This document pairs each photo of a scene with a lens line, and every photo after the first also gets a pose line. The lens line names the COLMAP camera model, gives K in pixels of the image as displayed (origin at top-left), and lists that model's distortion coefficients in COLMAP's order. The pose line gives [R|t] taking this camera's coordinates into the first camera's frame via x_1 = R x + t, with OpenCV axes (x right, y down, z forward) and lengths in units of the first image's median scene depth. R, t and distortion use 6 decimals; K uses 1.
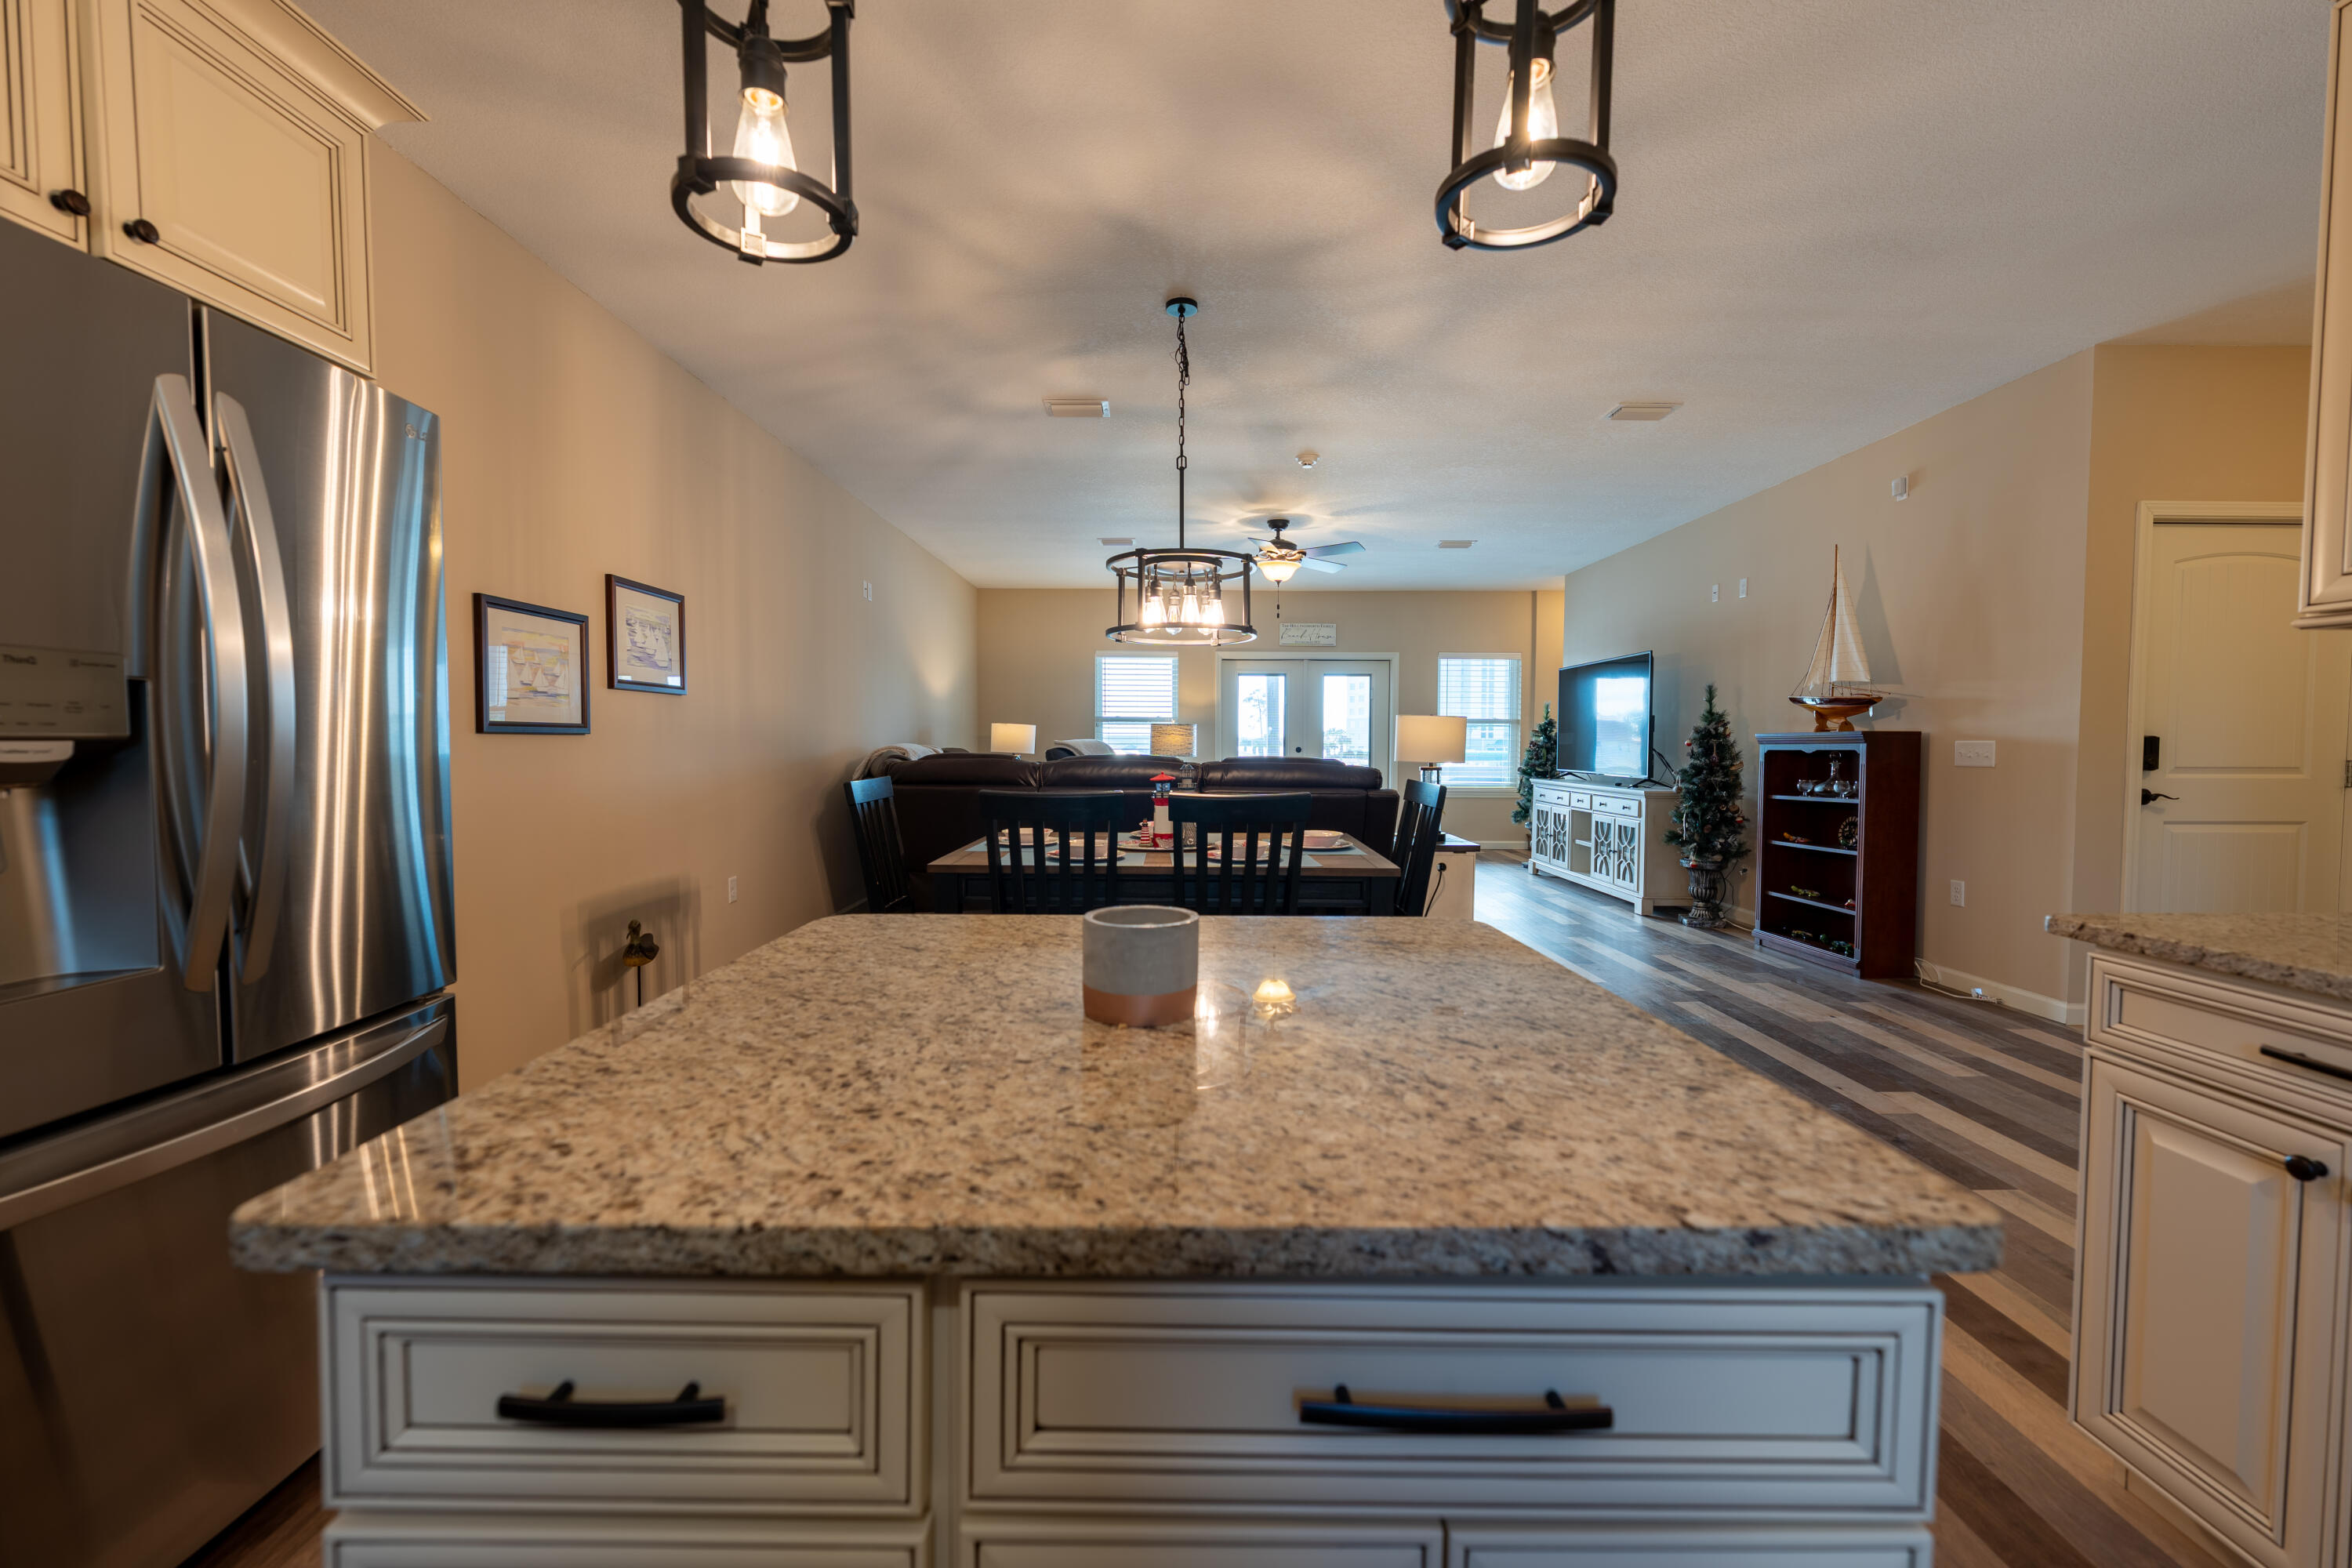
lens RADIAL K [[925.9, 0, 1178.6], [0, 925.9, 778.5], [0, 0, 1]] dist [-0.002525, -0.000084]
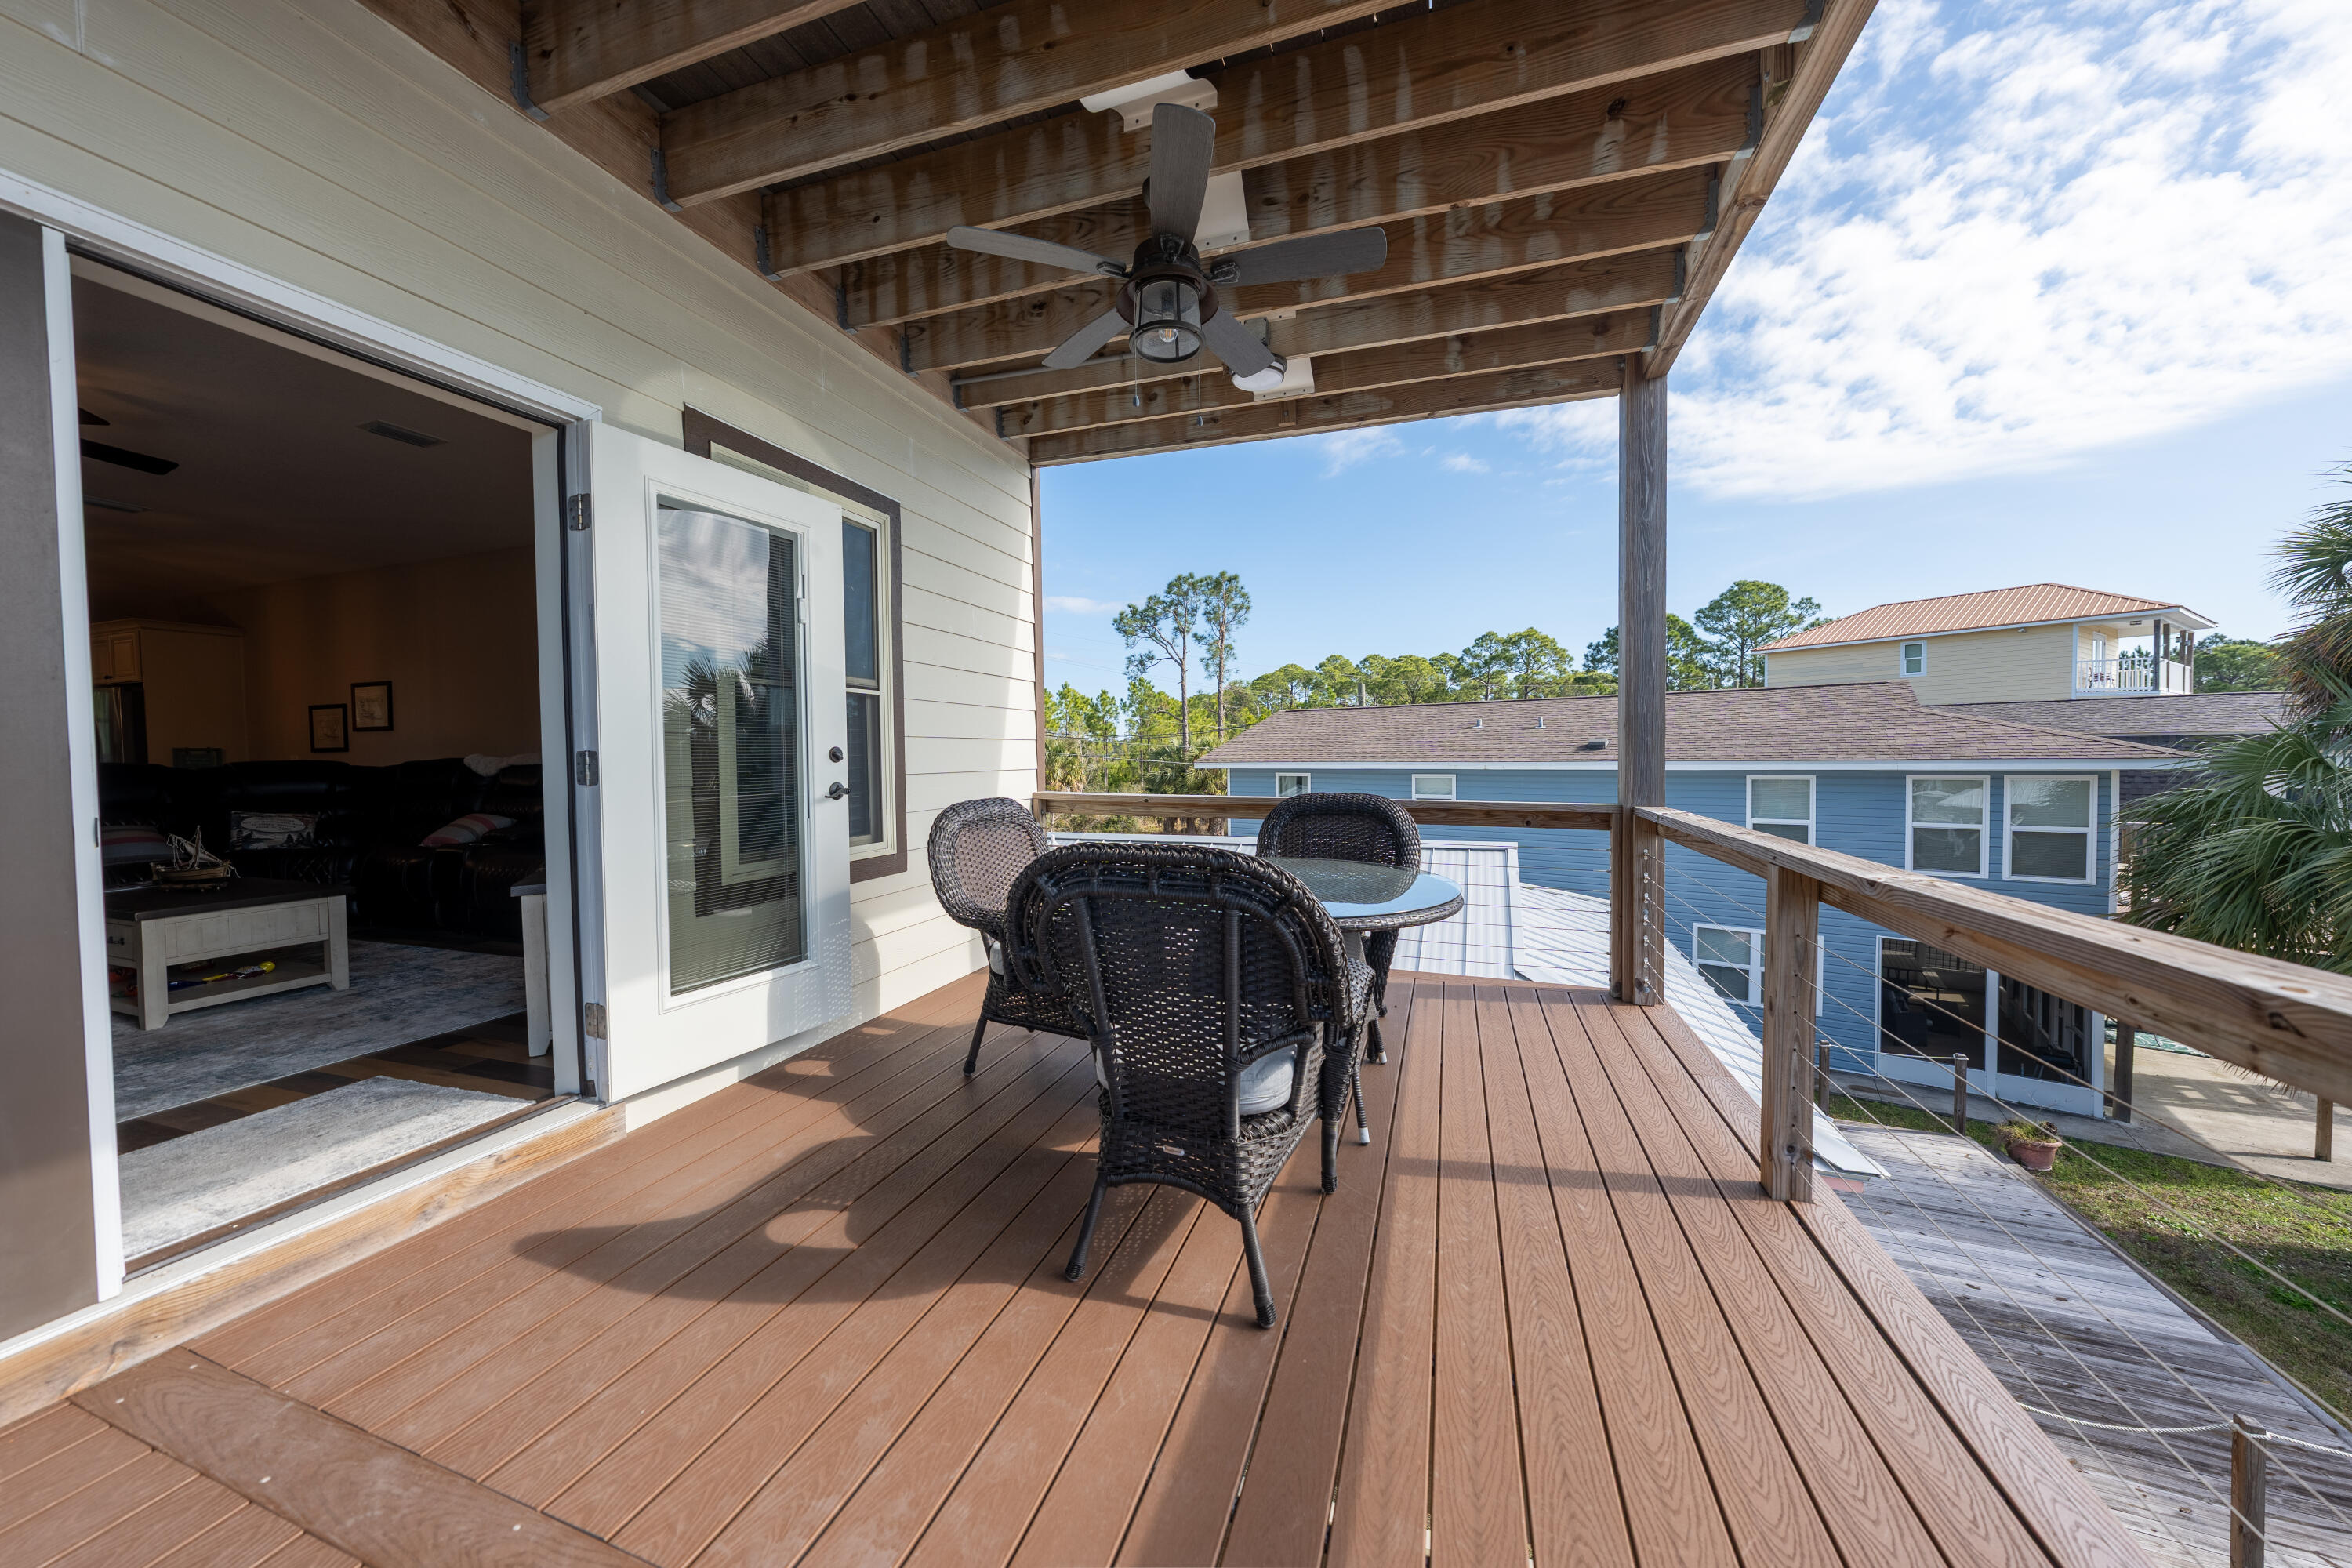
lens RADIAL K [[799.7, 0, 1179.2], [0, 799.7, 778.1], [0, 0, 1]] dist [-0.002037, -0.000255]
pose [[-0.328779, 0.026680, -0.944030, 0.367434], [-0.027843, 0.998893, 0.037928, -0.068179], [0.943996, 0.038755, -0.327672, 2.168295]]
